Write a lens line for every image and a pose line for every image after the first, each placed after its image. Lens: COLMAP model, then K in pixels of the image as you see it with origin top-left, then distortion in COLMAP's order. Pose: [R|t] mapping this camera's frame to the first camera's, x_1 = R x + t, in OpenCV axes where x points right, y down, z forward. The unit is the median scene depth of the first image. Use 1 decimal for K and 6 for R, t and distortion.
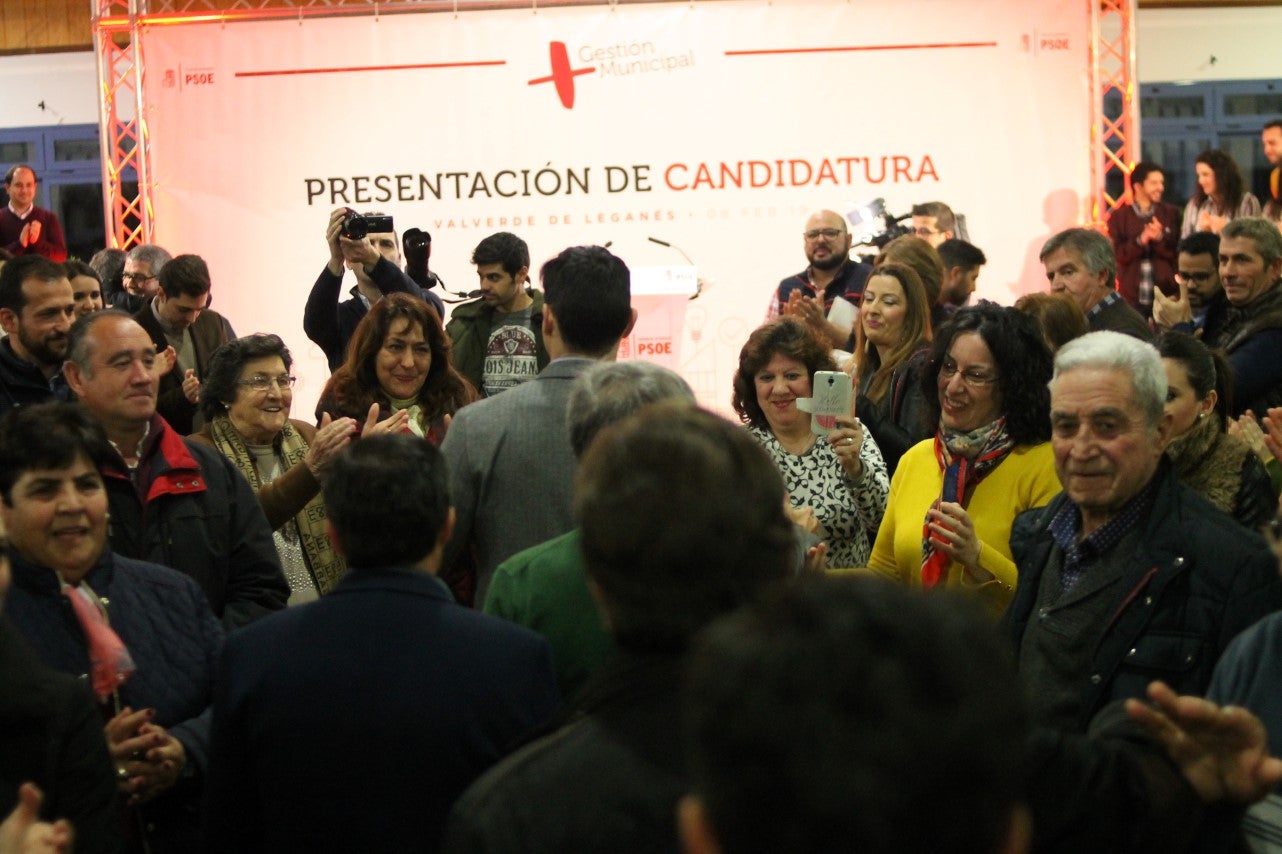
lens RADIAL K [[1762.0, 0, 641.0], [0, 1762.0, 427.0], [0, 0, 1]] dist [-0.129724, 0.058592]
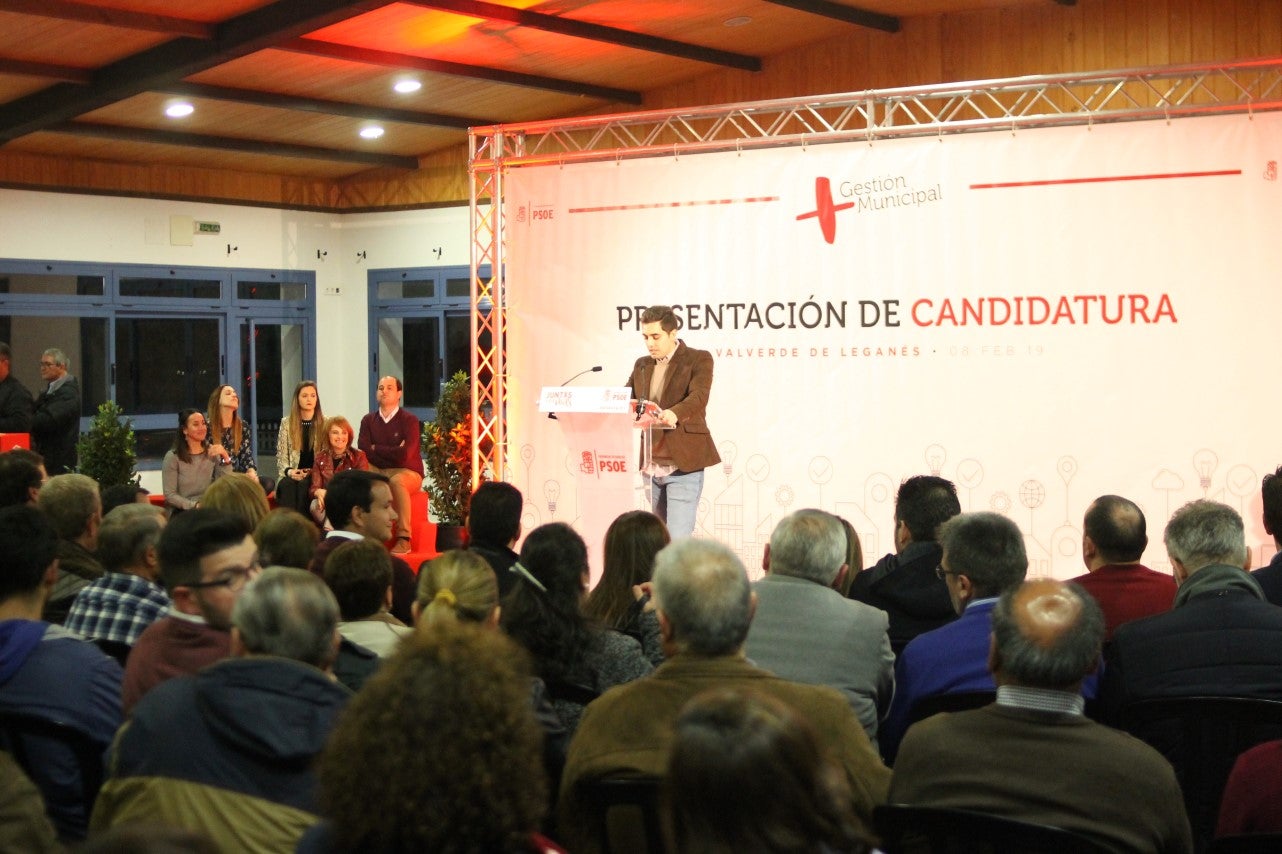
lens RADIAL K [[2057.8, 0, 641.0], [0, 2057.8, 427.0], [0, 0, 1]] dist [-0.156014, 0.021877]
pose [[0.802968, 0.052498, -0.593706, 0.577217], [-0.092784, 0.994980, -0.037507, -0.021166], [0.588756, 0.085203, 0.803808, -0.007591]]
